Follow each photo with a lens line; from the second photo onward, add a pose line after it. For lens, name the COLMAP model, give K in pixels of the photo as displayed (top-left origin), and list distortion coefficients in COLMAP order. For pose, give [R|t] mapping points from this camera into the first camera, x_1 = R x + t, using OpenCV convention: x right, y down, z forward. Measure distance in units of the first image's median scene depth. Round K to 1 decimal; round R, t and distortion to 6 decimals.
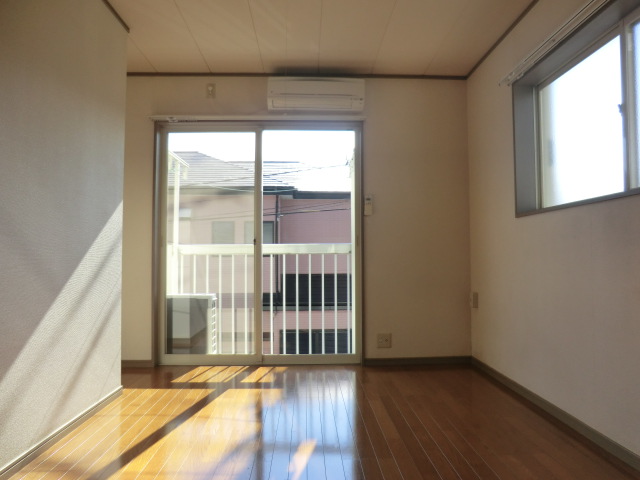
lens RADIAL K [[466.4, 0, 322.2], [0, 466.4, 240.3], [0, 0, 1]] dist [-0.115720, 0.117220]
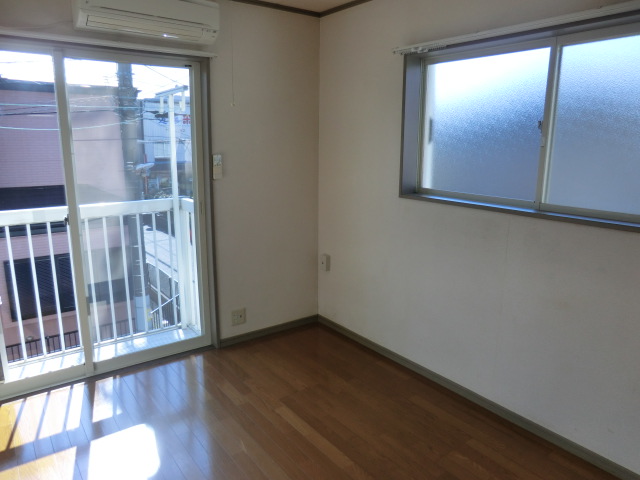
lens RADIAL K [[466.4, 0, 322.2], [0, 466.4, 240.3], [0, 0, 1]] dist [-0.115720, 0.117220]
pose [[0.826355, -0.109040, 0.552493, -0.216071], [-0.030272, 0.971056, 0.236925, -0.149156], [-0.562336, -0.212510, 0.799136, 0.215547]]
